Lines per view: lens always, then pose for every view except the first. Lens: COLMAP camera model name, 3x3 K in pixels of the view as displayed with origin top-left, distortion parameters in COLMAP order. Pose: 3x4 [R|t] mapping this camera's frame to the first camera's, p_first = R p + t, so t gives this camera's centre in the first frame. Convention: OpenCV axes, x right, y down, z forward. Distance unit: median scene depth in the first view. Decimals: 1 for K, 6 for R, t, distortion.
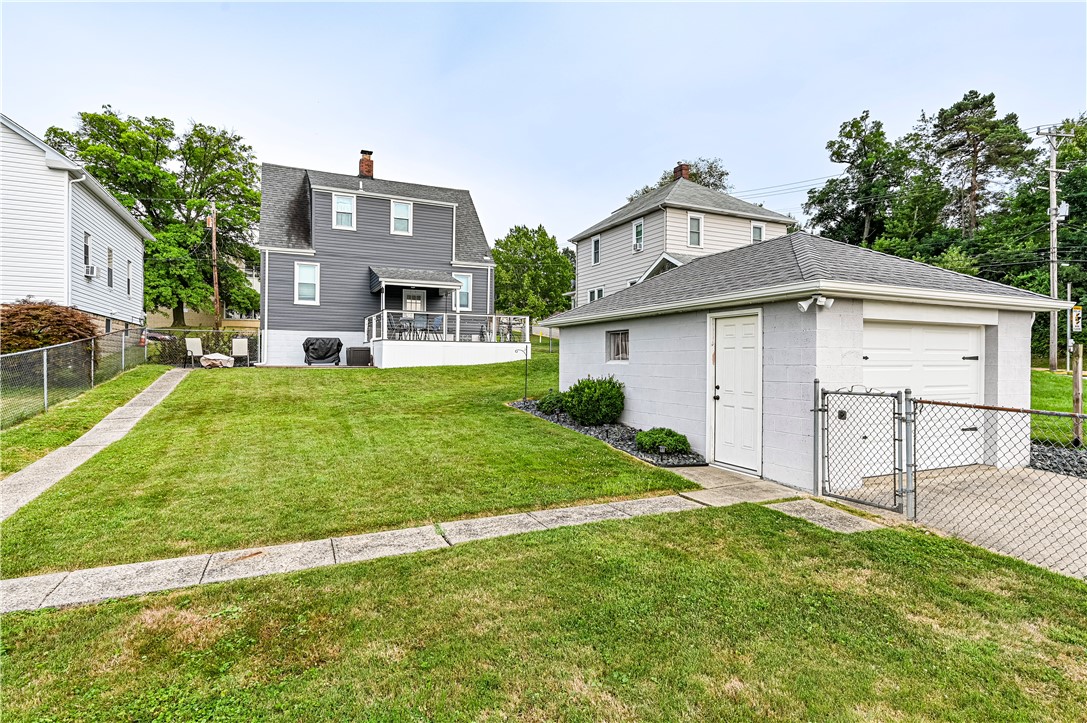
lens RADIAL K [[580.5, 0, 547.5], [0, 580.5, 360.4], [0, 0, 1]] dist [-0.000782, -0.001079]
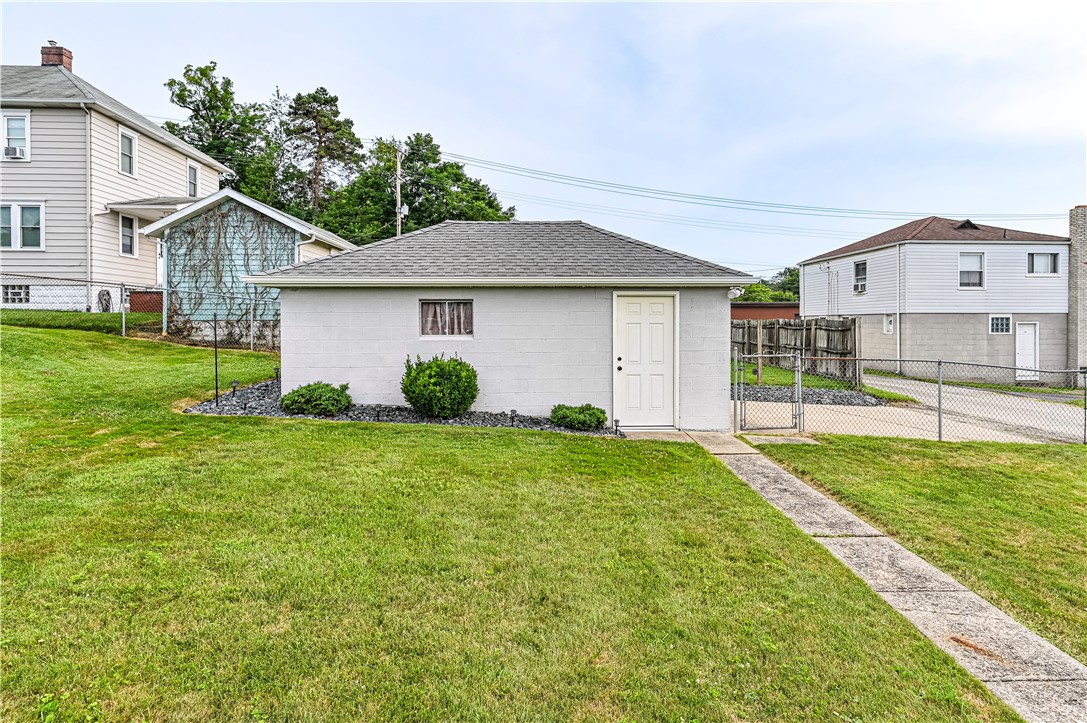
lens RADIAL K [[580.5, 0, 563.8], [0, 580.5, 327.9], [0, 0, 1]] dist [-0.000782, -0.001079]
pose [[0.357613, -0.012501, 0.933786, -0.258021], [0.004449, 0.999922, 0.011682, -0.008589], [-0.933859, -0.000023, 0.357641, 0.237212]]
